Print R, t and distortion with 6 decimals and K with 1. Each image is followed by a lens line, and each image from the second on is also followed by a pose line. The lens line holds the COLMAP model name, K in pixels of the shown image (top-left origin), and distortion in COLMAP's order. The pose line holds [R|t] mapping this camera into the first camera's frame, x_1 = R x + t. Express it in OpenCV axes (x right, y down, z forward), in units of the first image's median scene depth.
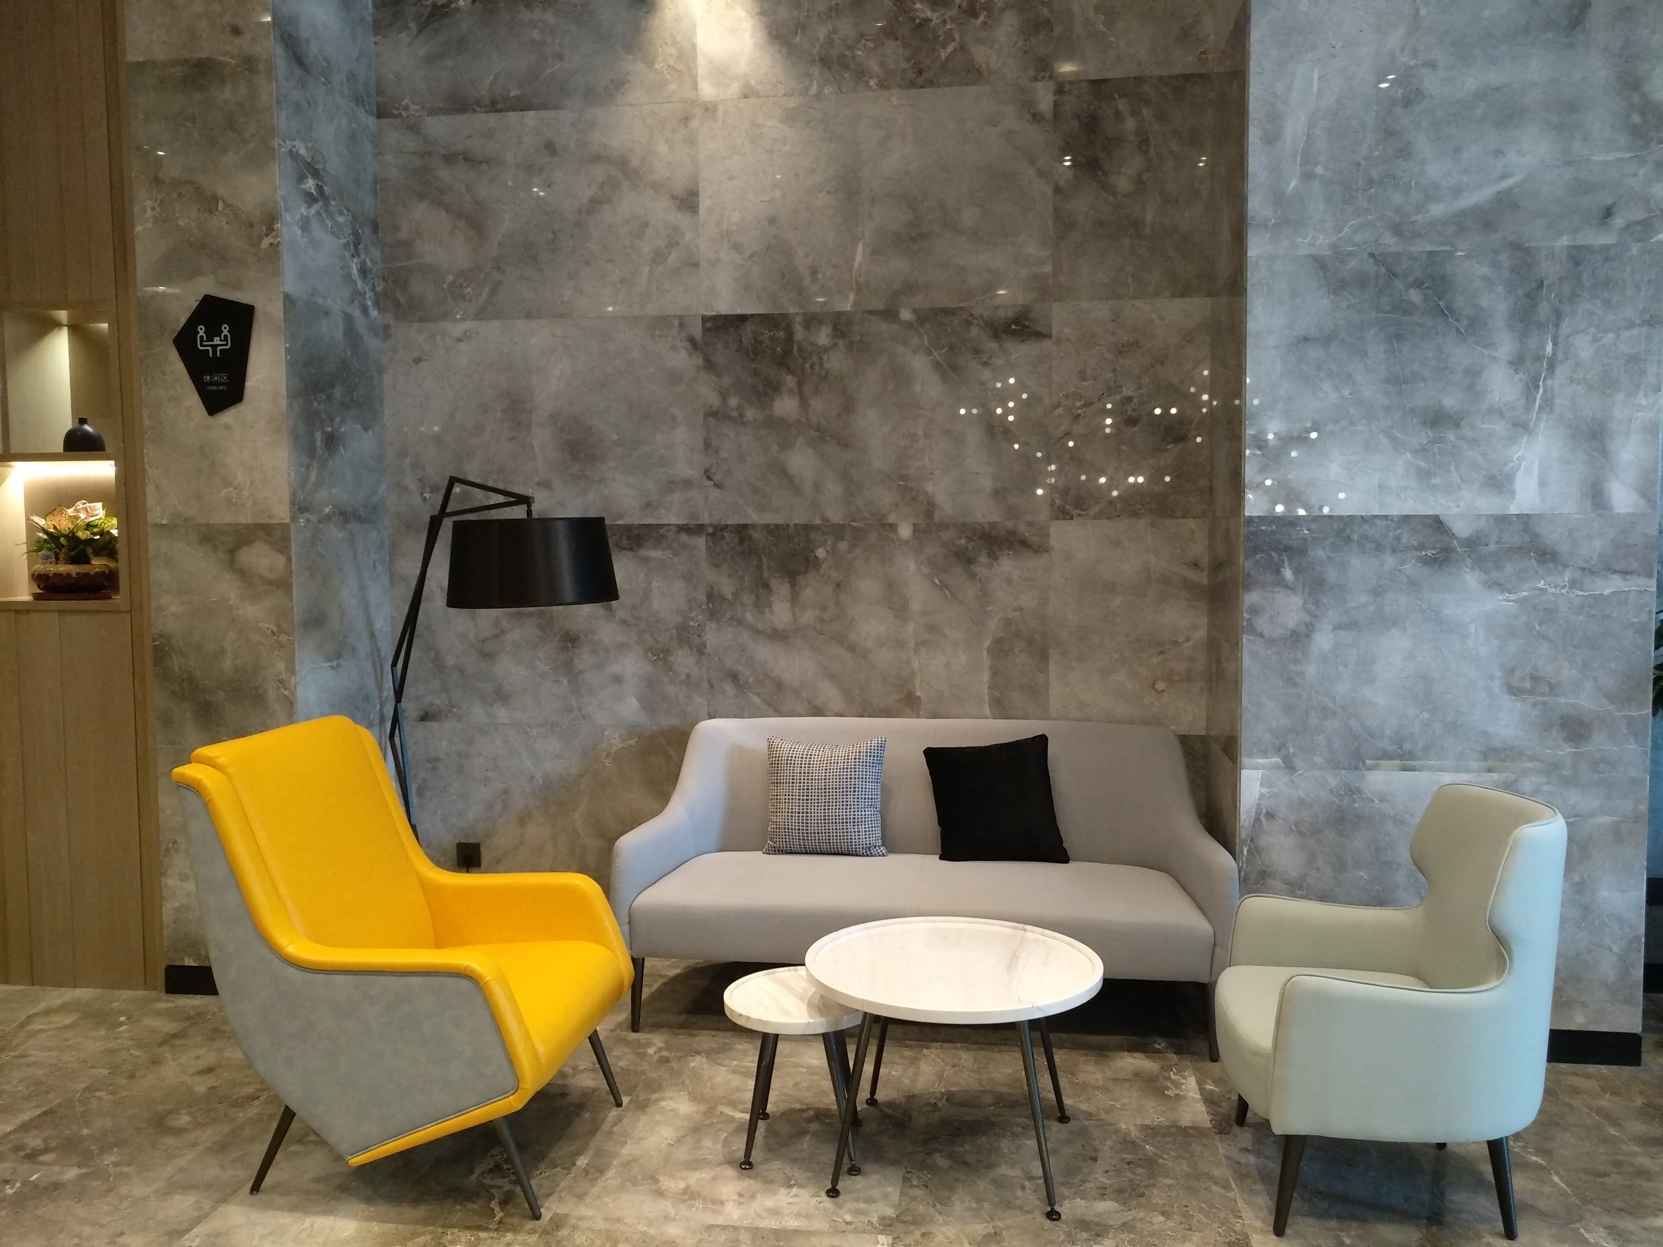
lens RADIAL K [[1288.2, 0, 831.2], [0, 1288.2, 619.0], [0, 0, 1]] dist [0.014885, -0.000706]
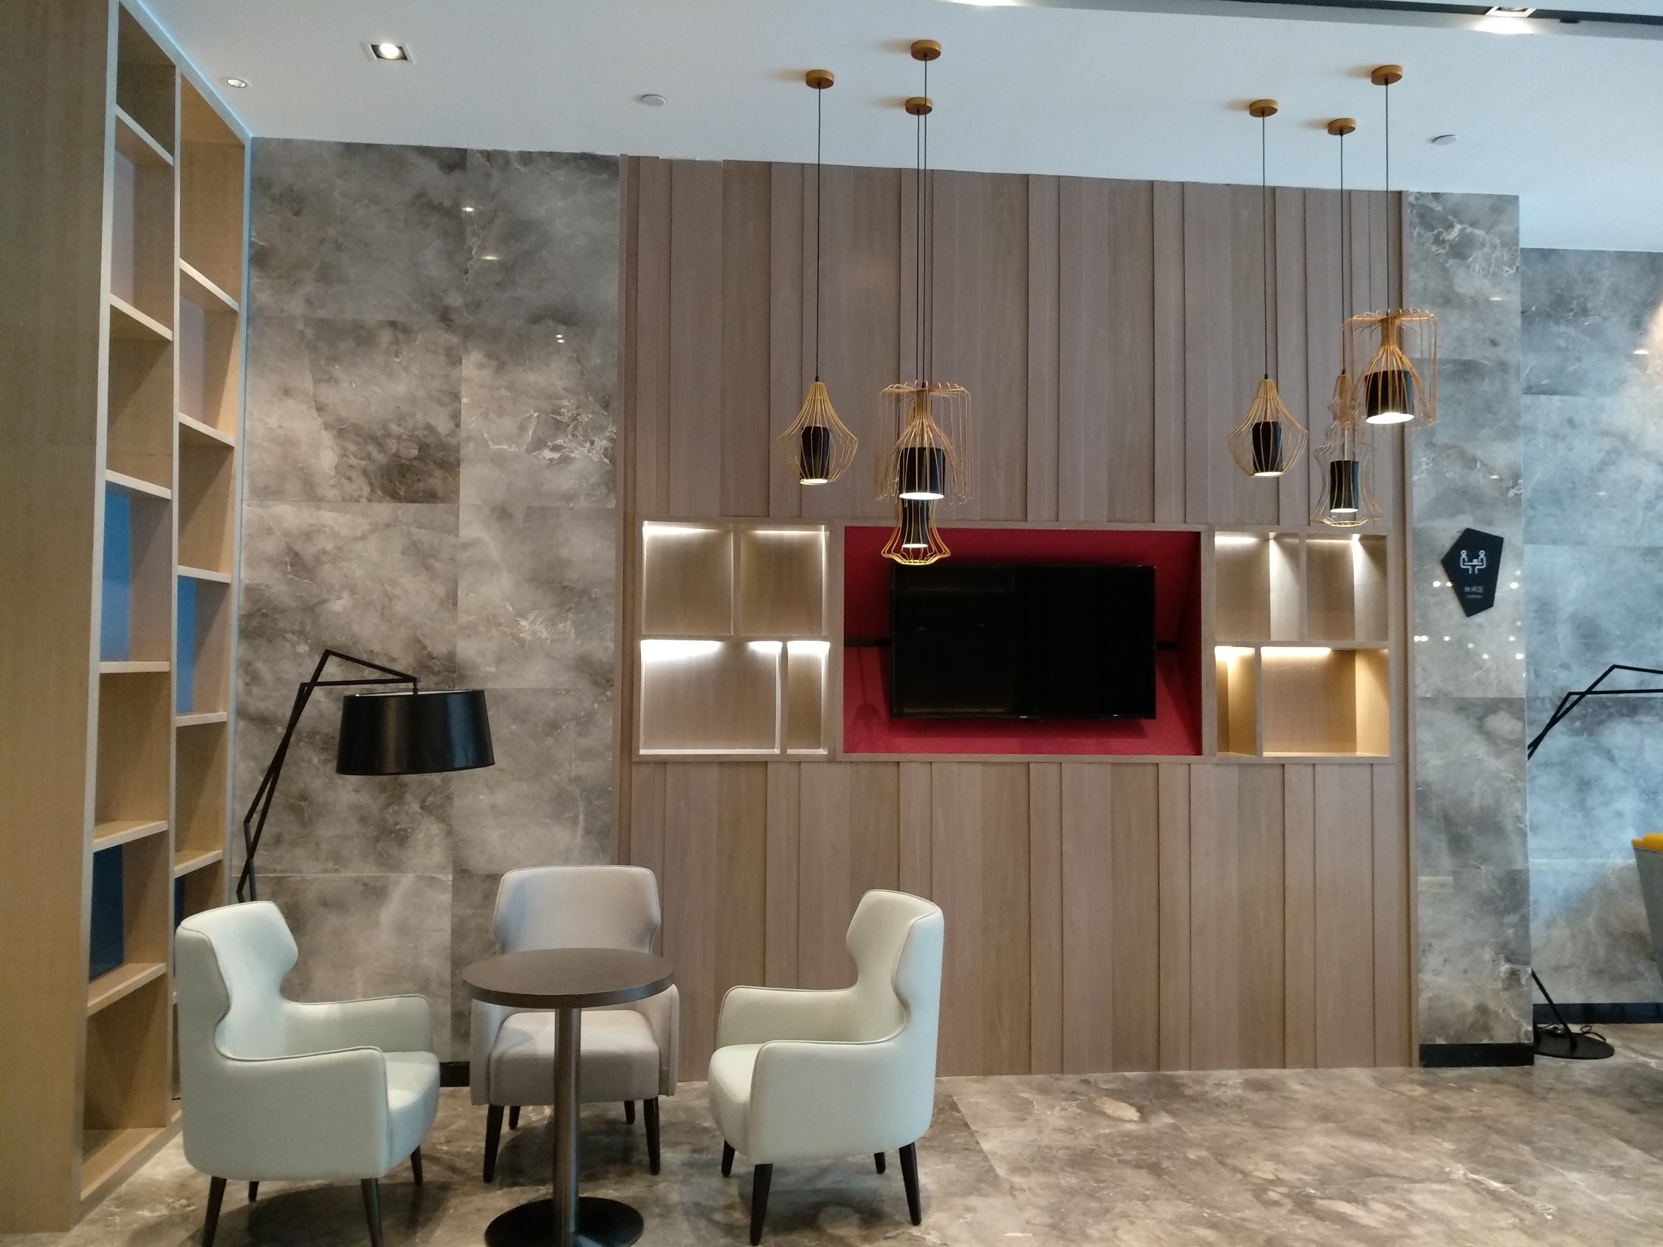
lens RADIAL K [[1288.2, 0, 835.6], [0, 1288.2, 625.9], [0, 0, 1]] dist [0.014885, -0.000706]
pose [[0.973324, 0.019416, 0.228610, -1.413668], [0.004943, 0.994407, -0.105499, -0.010126], [-0.229380, 0.103814, 0.967785, -0.142231]]
